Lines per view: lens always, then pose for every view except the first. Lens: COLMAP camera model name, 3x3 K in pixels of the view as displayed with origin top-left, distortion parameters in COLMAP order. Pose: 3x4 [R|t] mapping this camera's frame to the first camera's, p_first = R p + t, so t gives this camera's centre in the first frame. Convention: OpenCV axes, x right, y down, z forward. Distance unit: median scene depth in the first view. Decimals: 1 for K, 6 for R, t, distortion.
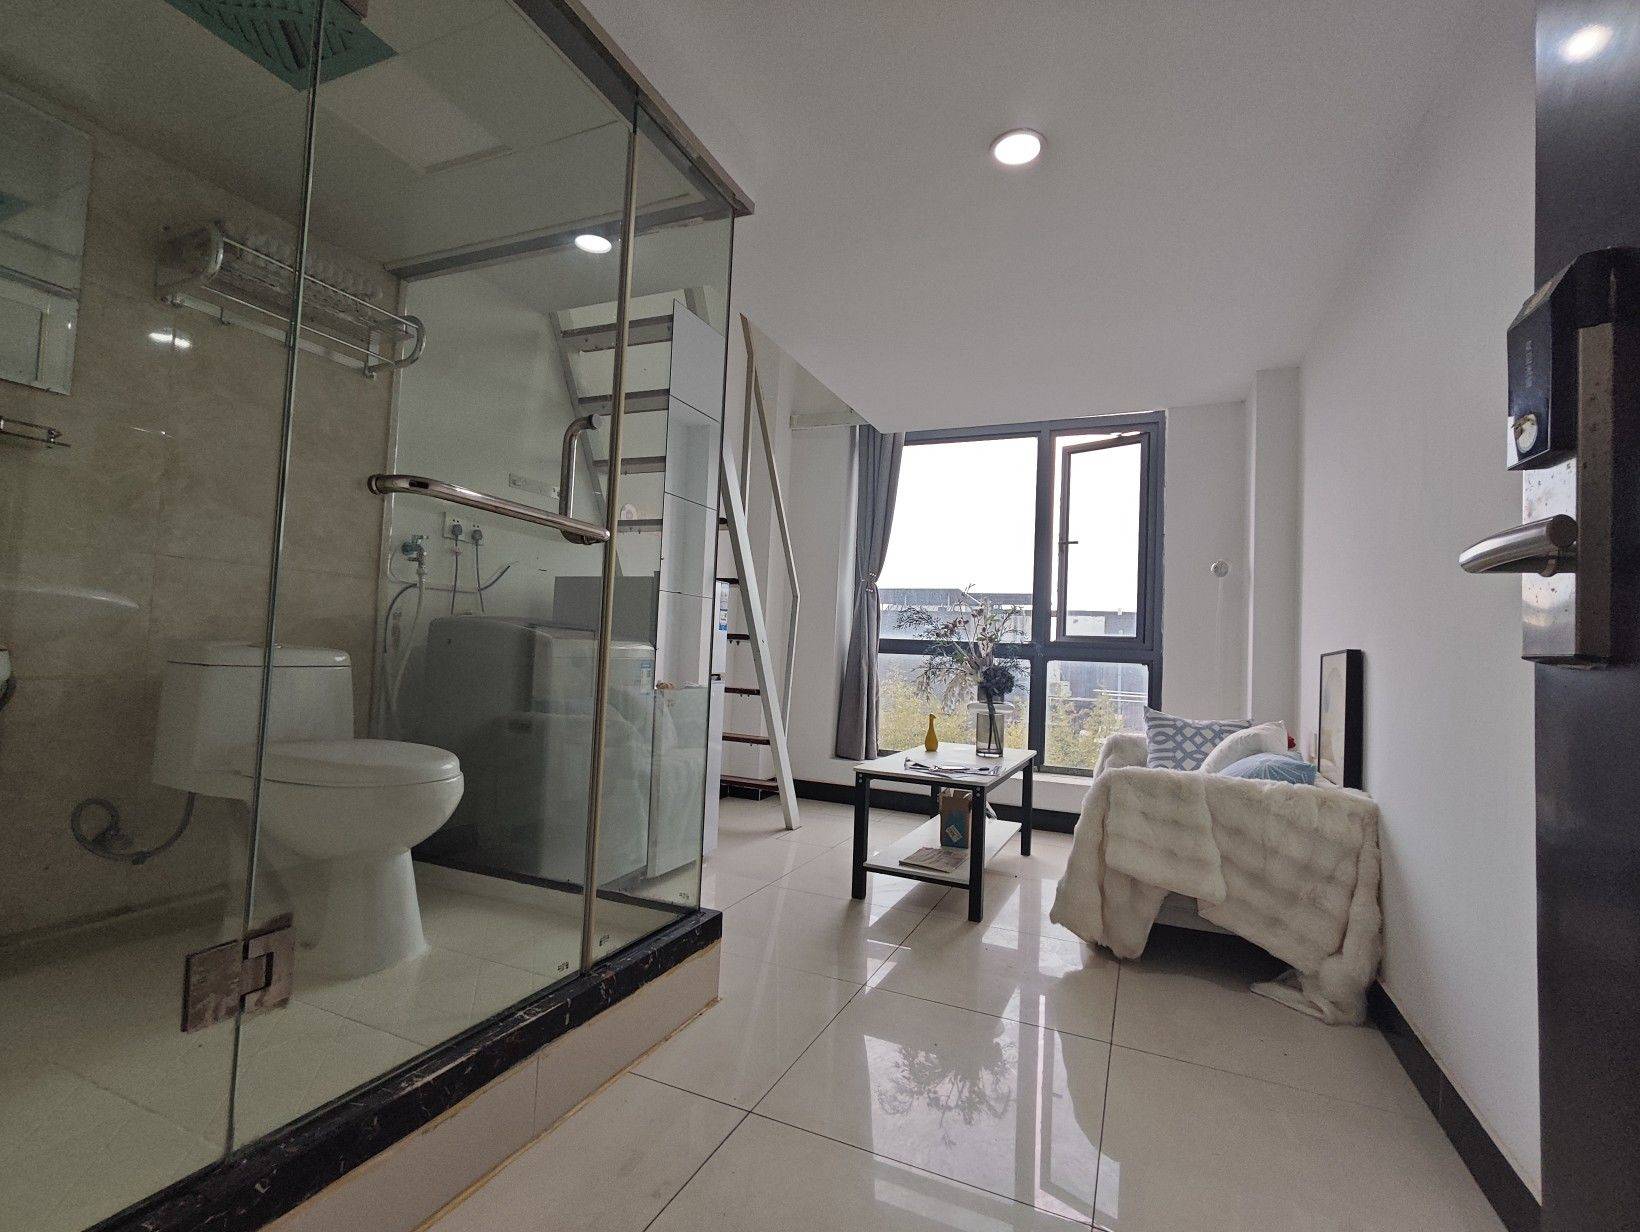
lens RADIAL K [[754.0, 0, 822.9], [0, 754.0, 622.4], [0, 0, 1]] dist [0.000147, 0.000512]
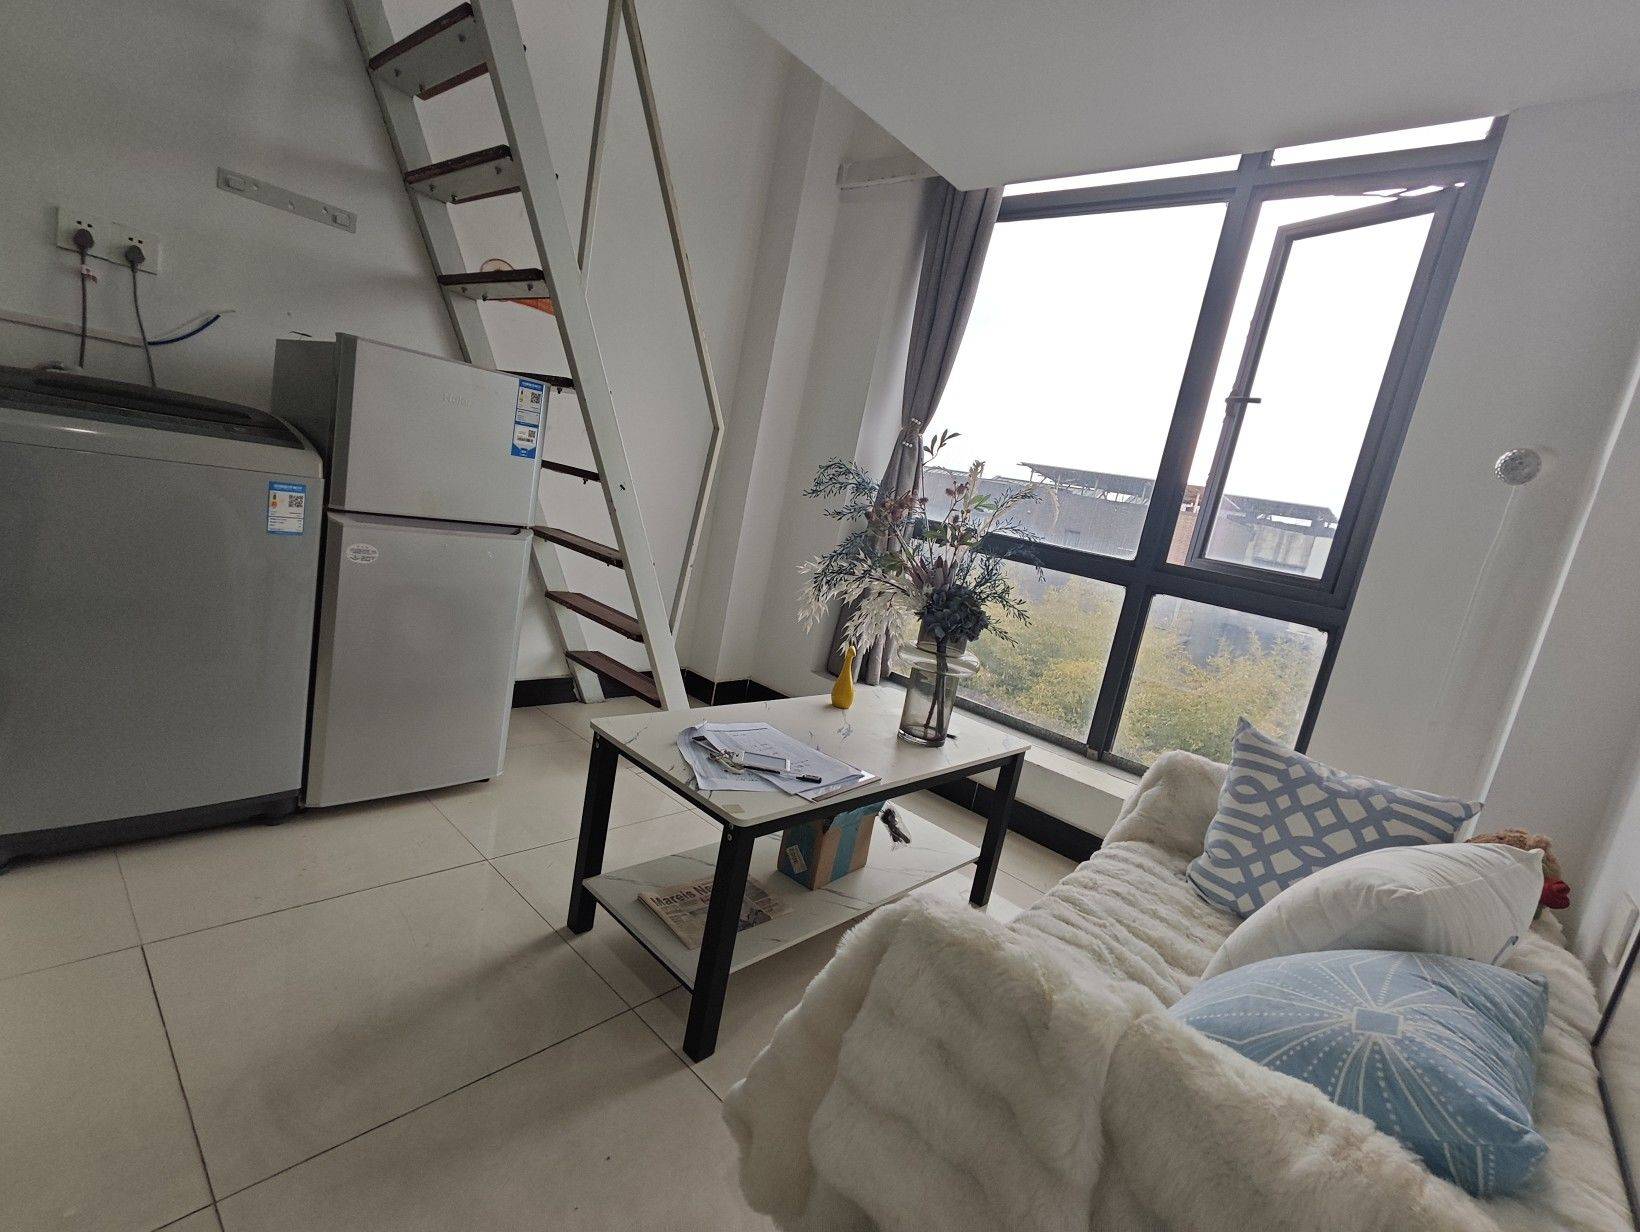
lens RADIAL K [[754.0, 0, 817.5], [0, 754.0, 617.0], [0, 0, 1]] dist [0.000147, 0.000512]
pose [[0.937776, 0.186142, -0.293135, 0.308762], [-0.135229, 0.973307, 0.185438, -0.009383], [0.319828, -0.134259, 0.937915, 0.464984]]
